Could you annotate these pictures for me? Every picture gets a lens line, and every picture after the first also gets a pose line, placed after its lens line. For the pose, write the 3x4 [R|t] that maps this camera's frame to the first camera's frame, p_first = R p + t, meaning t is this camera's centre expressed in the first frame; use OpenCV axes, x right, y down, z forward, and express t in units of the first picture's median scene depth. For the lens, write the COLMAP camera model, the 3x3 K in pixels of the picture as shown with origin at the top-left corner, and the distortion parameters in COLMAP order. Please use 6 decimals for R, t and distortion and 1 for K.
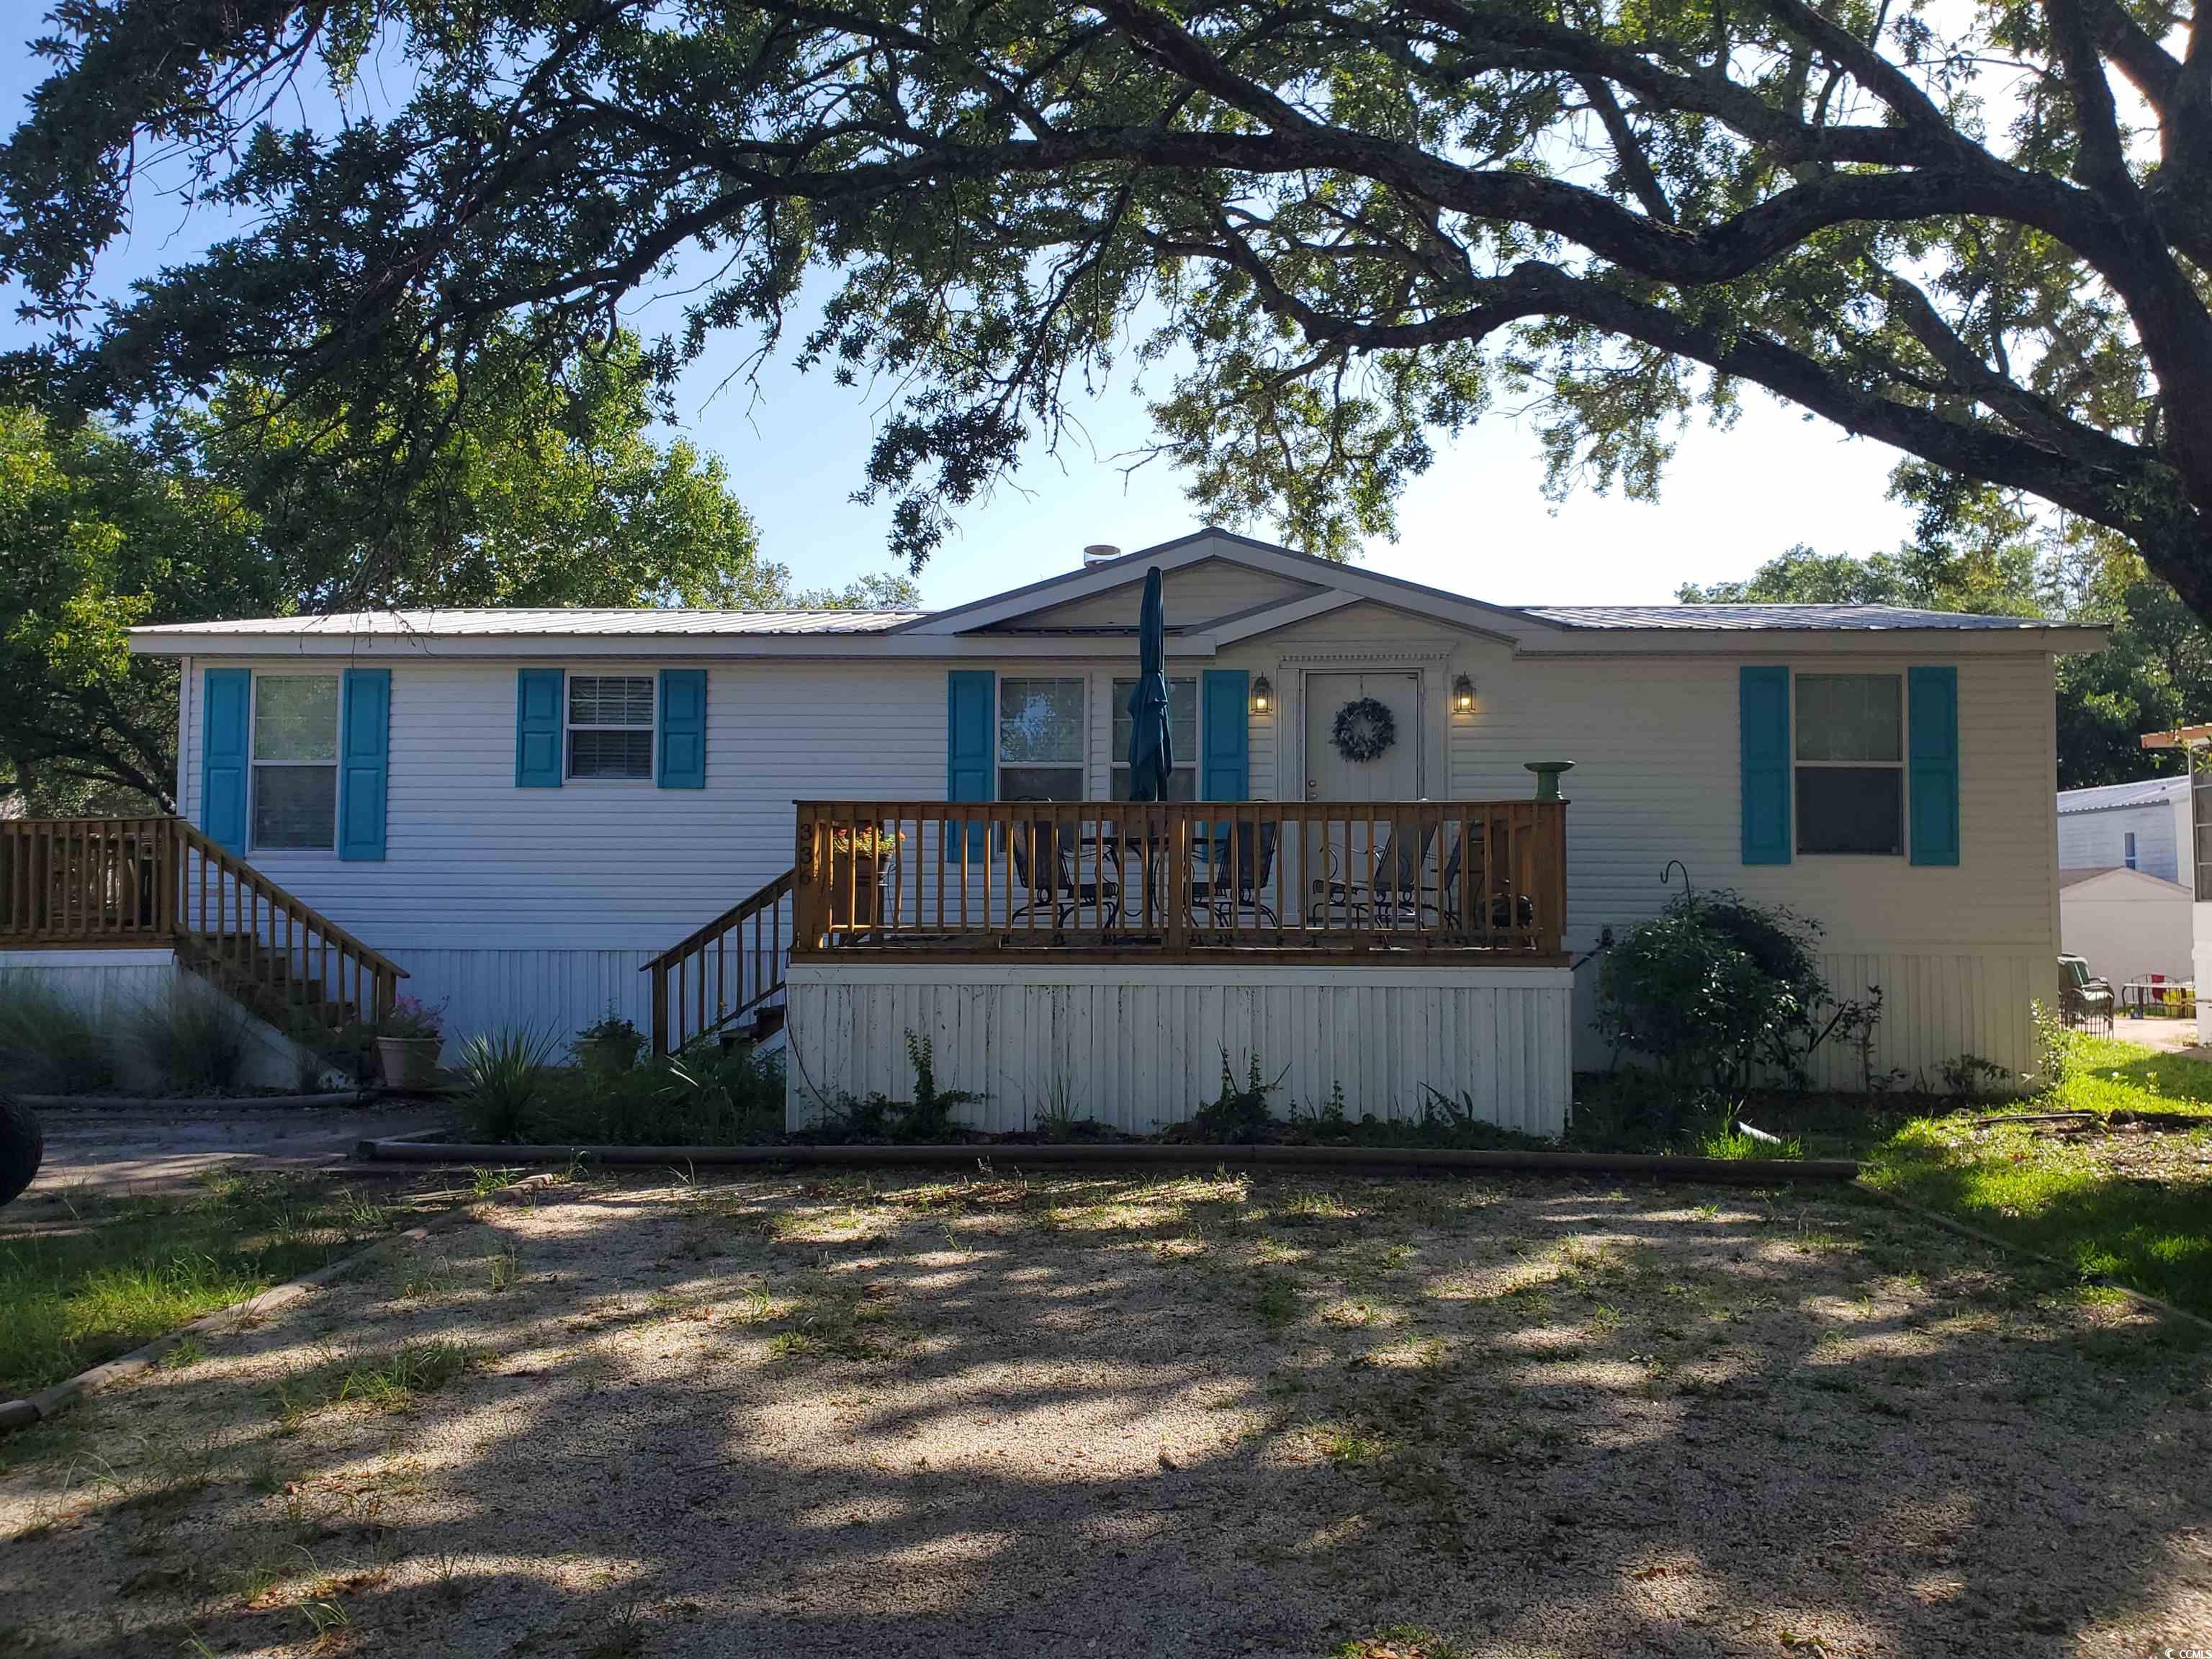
lens RADIAL K [[1750.1, 0, 1111.9], [0, 1750.1, 829.3], [0, 0, 1]] dist [0.034056, 0.001222]
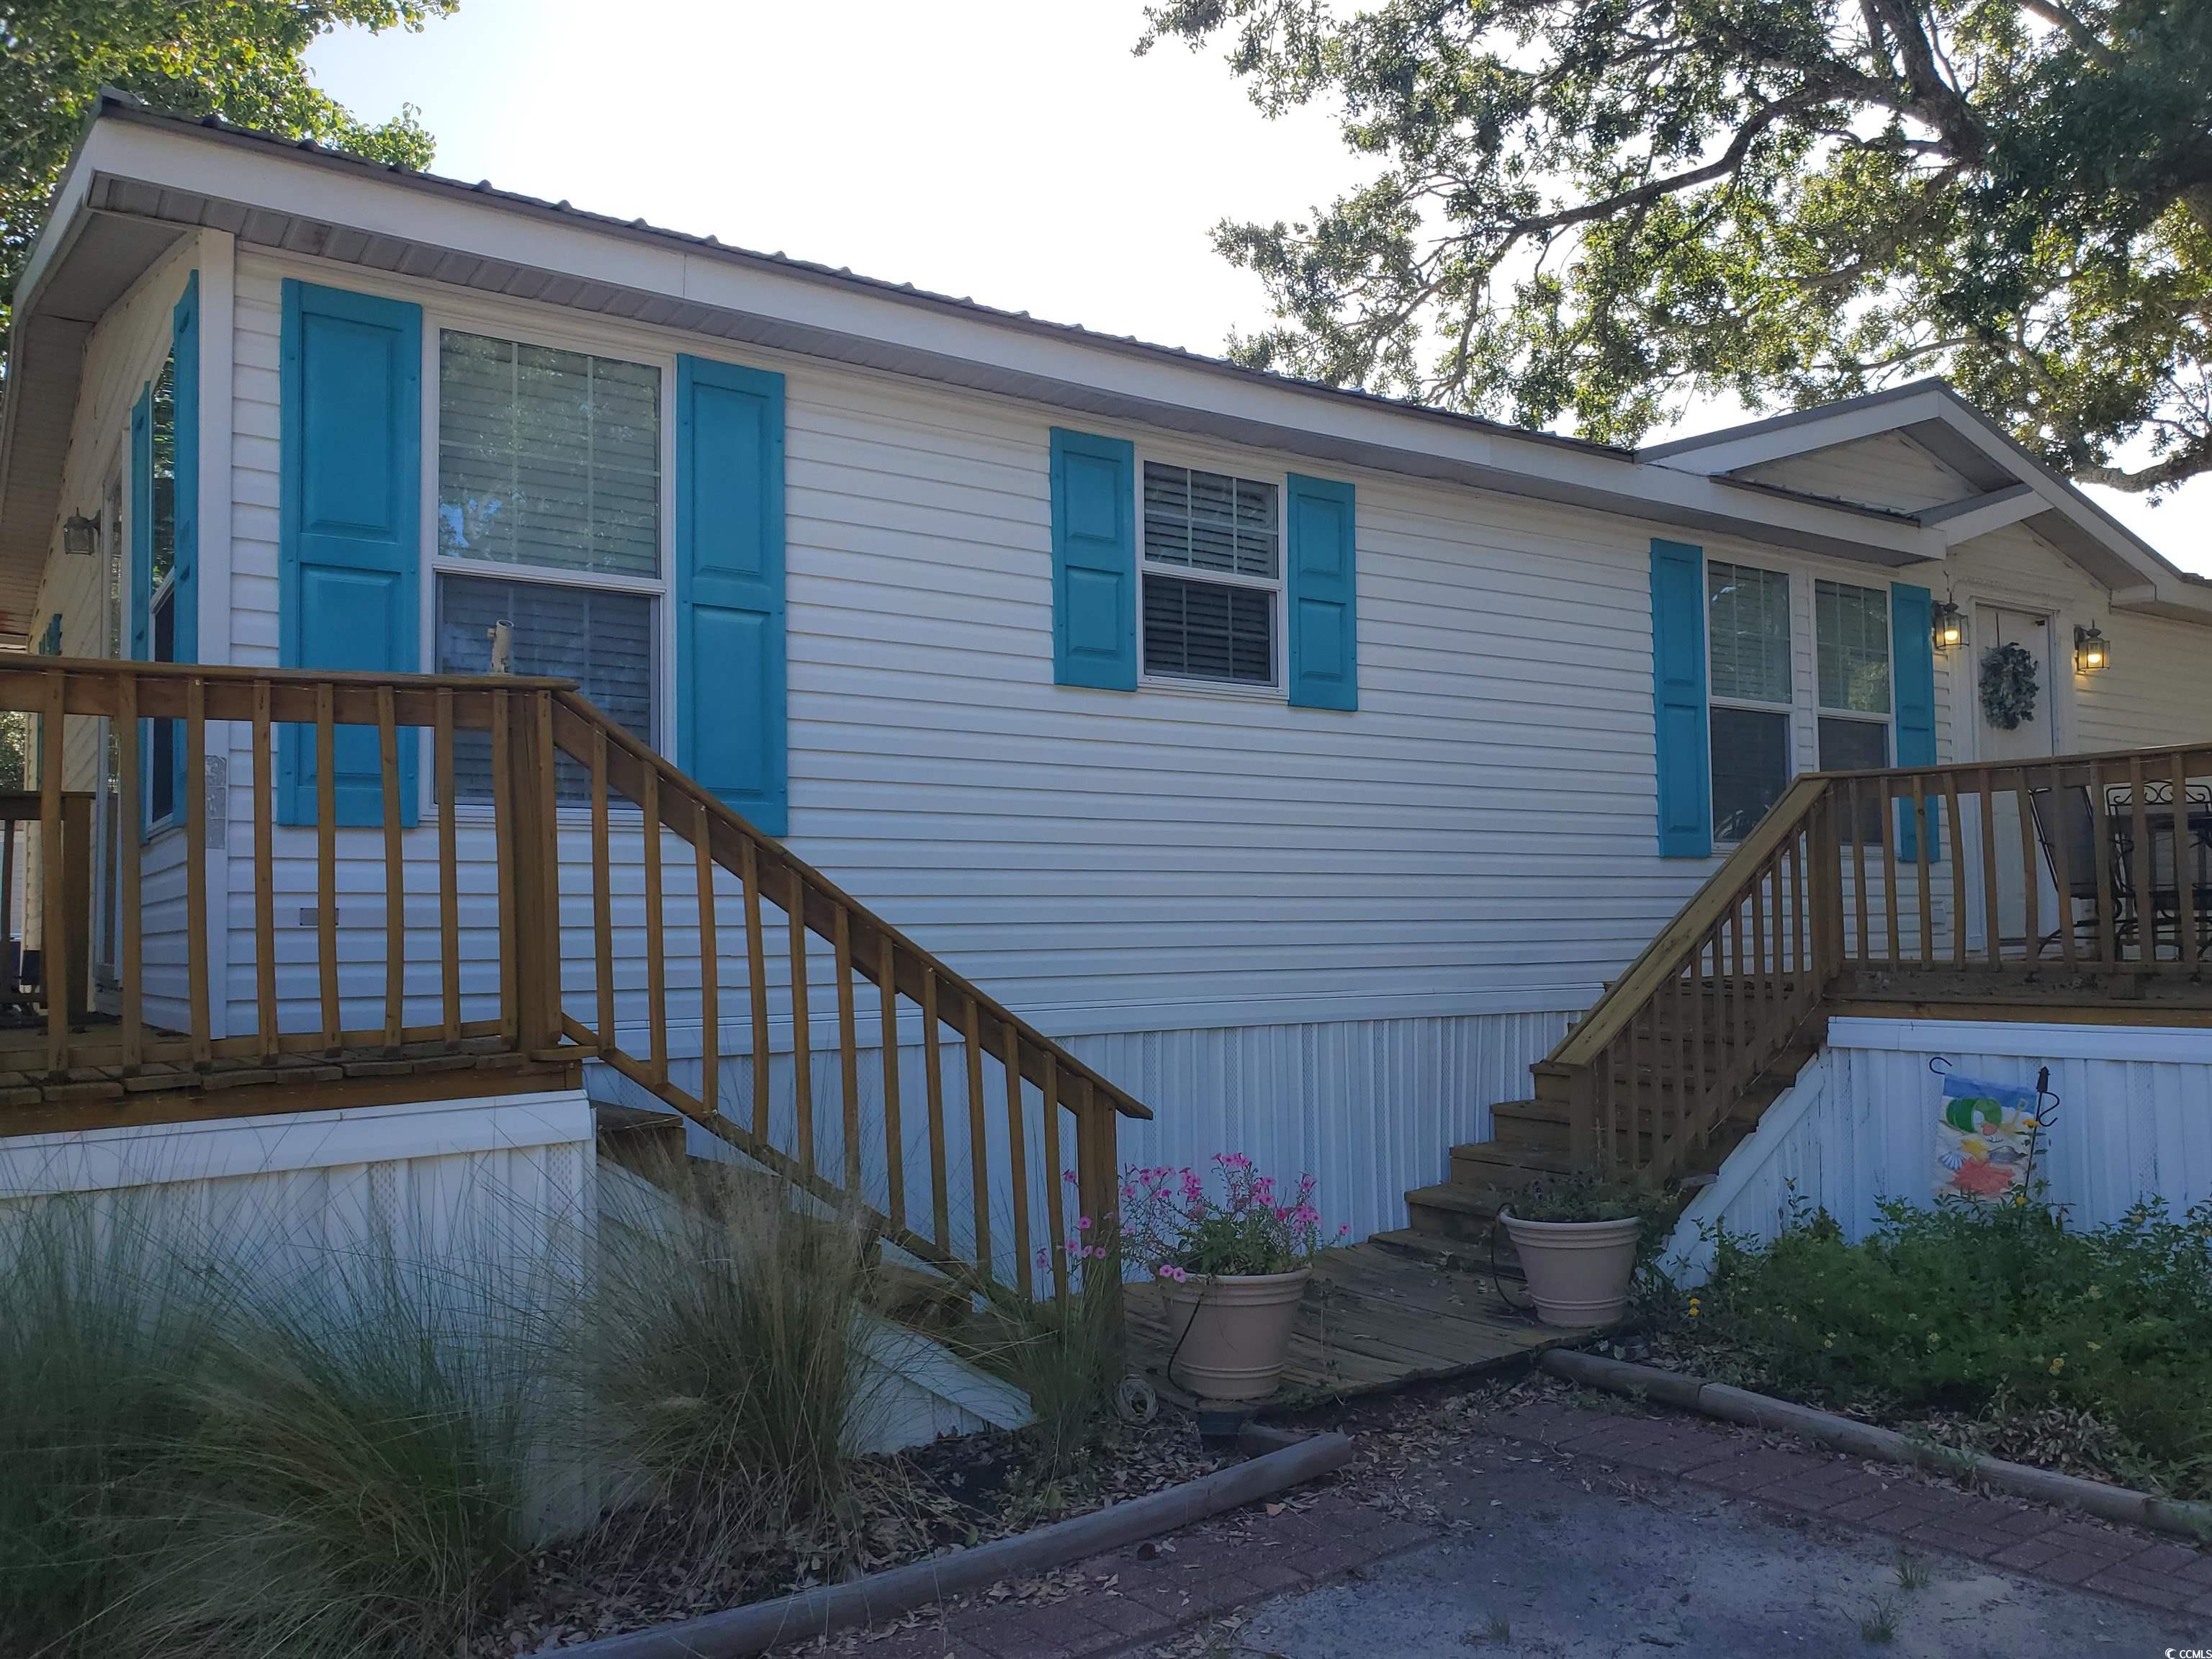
lens RADIAL K [[1750.1, 0, 1111.9], [0, 1750.1, 829.3], [0, 0, 1]] dist [0.034056, 0.001222]
pose [[0.766746, 0.018054, 0.641697, -0.618894], [-0.010824, 0.999826, -0.015197, 0.020071], [-0.641860, 0.004707, 0.766808, 0.643837]]
